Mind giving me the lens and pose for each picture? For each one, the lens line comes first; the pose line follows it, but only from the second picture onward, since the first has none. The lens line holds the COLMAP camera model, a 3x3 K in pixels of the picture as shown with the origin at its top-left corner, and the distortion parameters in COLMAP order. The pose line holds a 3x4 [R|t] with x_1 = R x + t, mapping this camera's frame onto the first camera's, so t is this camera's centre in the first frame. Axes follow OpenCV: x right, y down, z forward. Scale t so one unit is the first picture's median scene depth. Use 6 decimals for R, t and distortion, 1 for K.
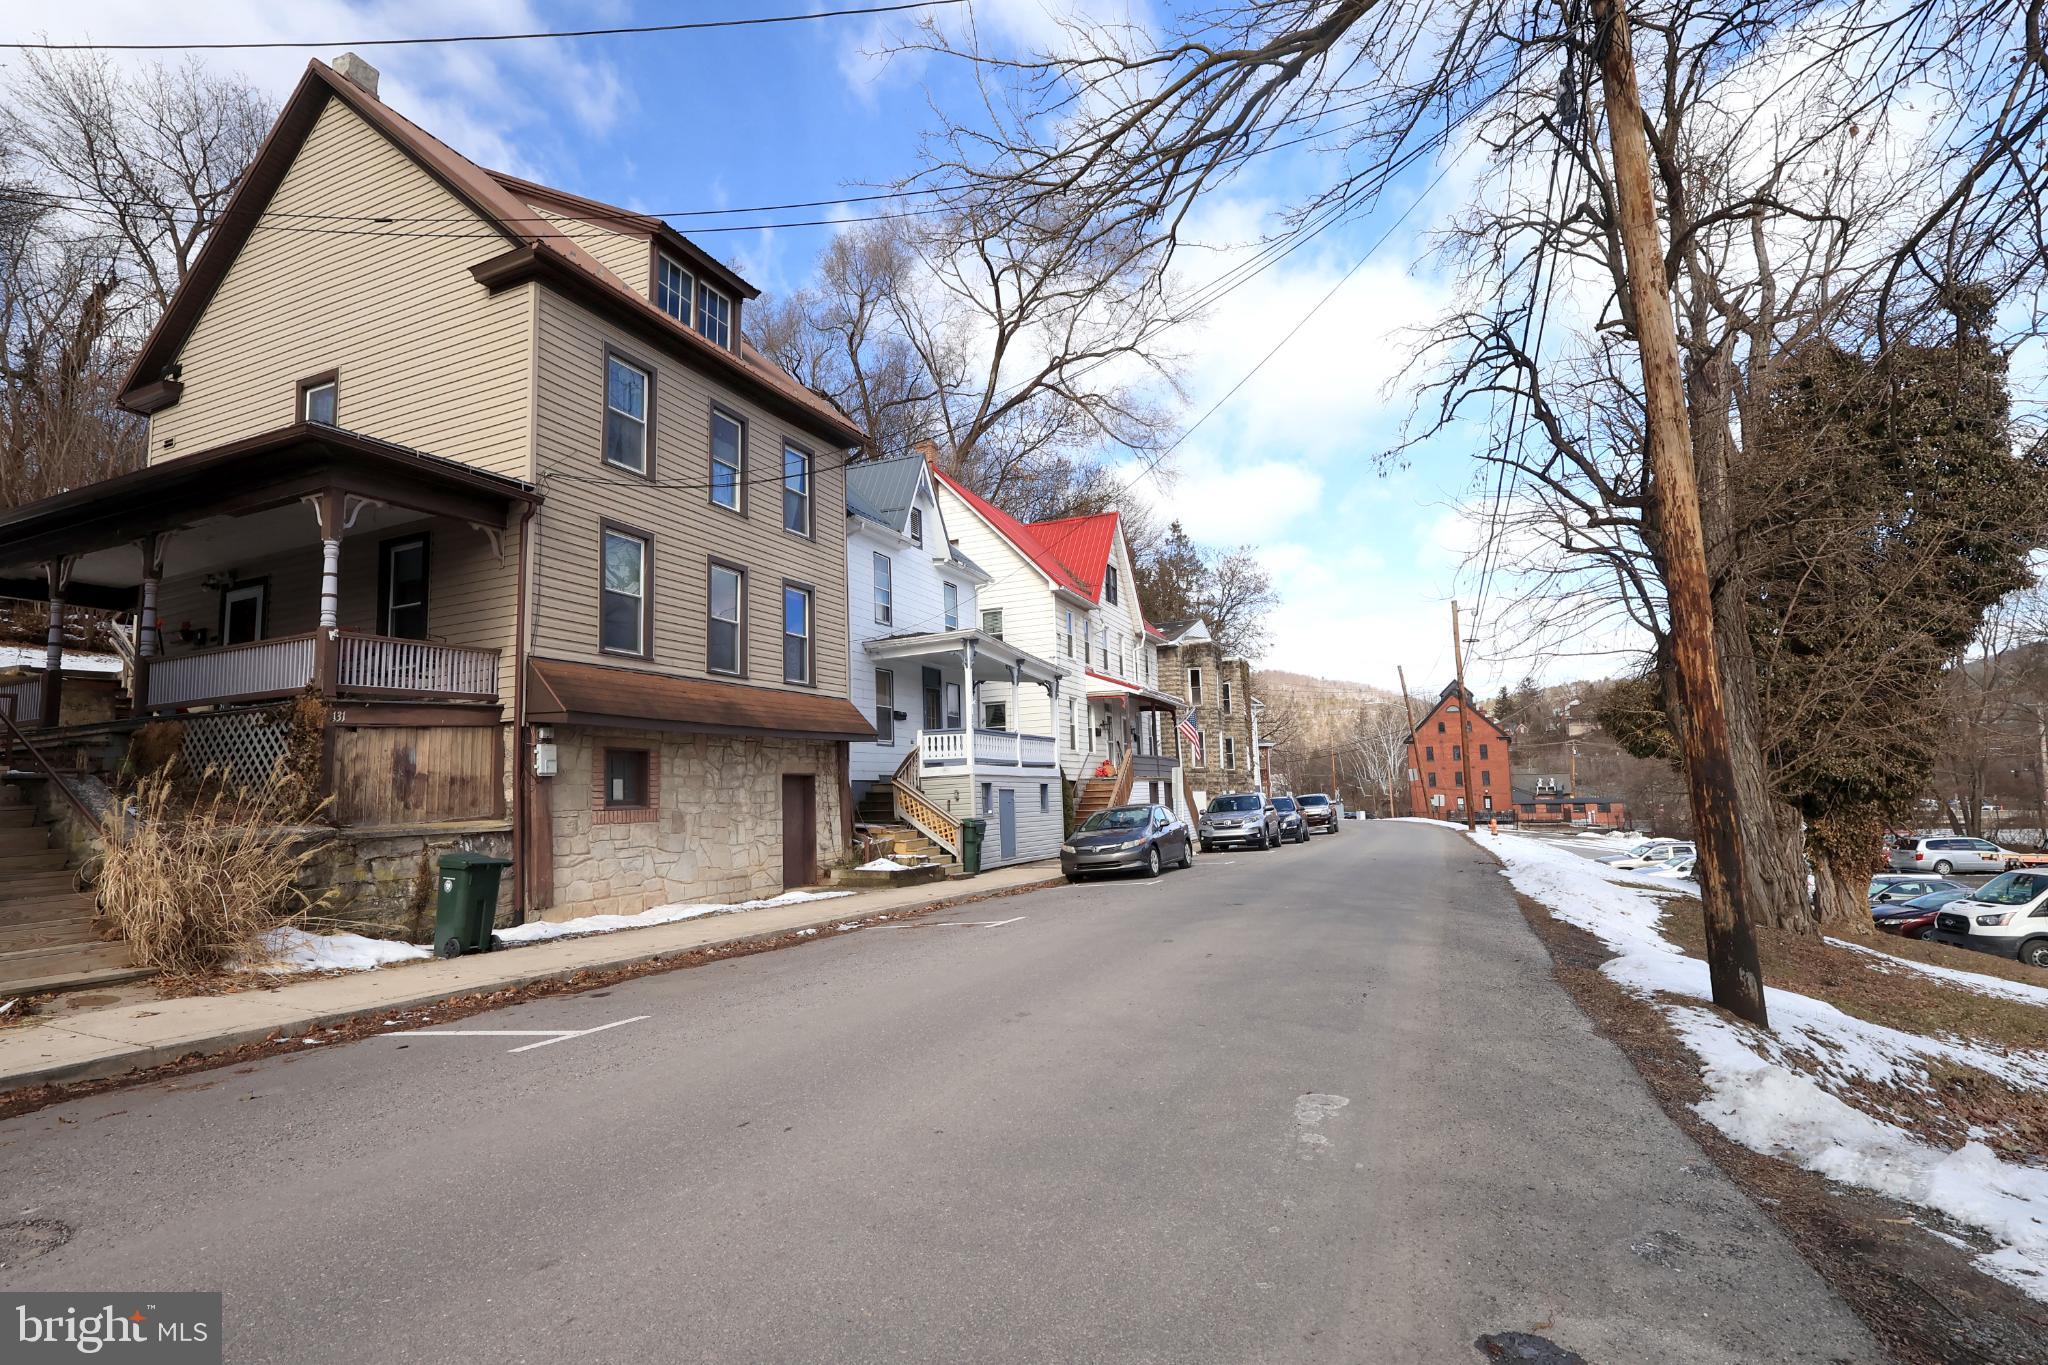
lens RADIAL K [[948.9, 0, 1013.1], [0, 948.9, 673.0], [0, 0, 1]] dist [0.003273, 0.000397]
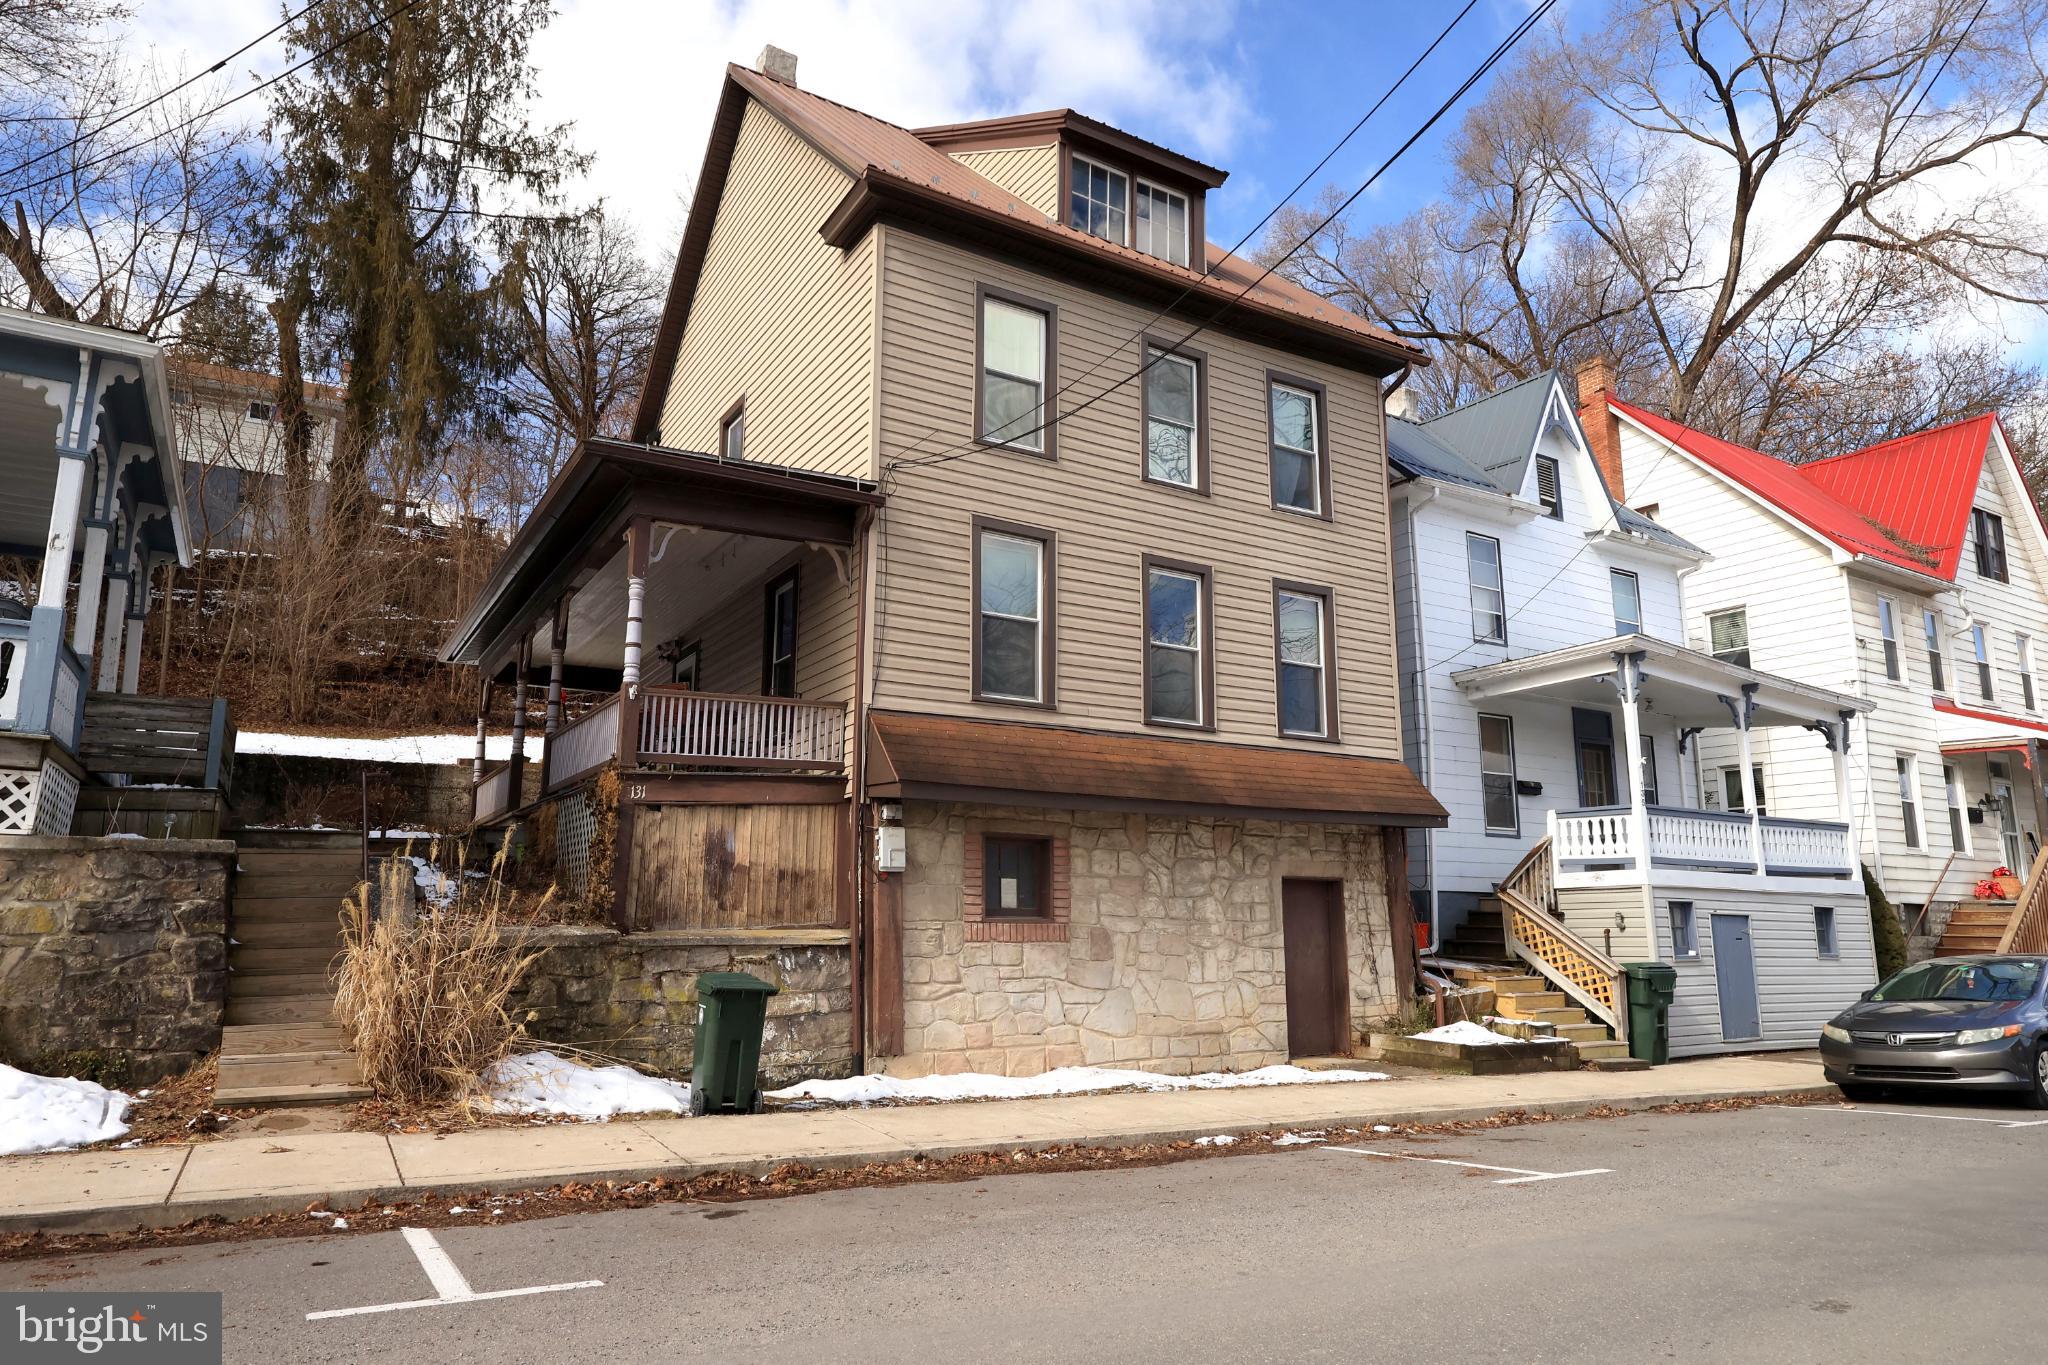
lens RADIAL K [[1245.4, 0, 1027.1], [0, 1245.4, 674.9], [0, 0, 1]] dist [0.001734, 0.001729]
pose [[0.820099, -0.074515, -0.567349, 0.113860], [0.040795, 0.996576, -0.071921, 0.024141], [0.570765, 0.035837, 0.820331, 0.208547]]
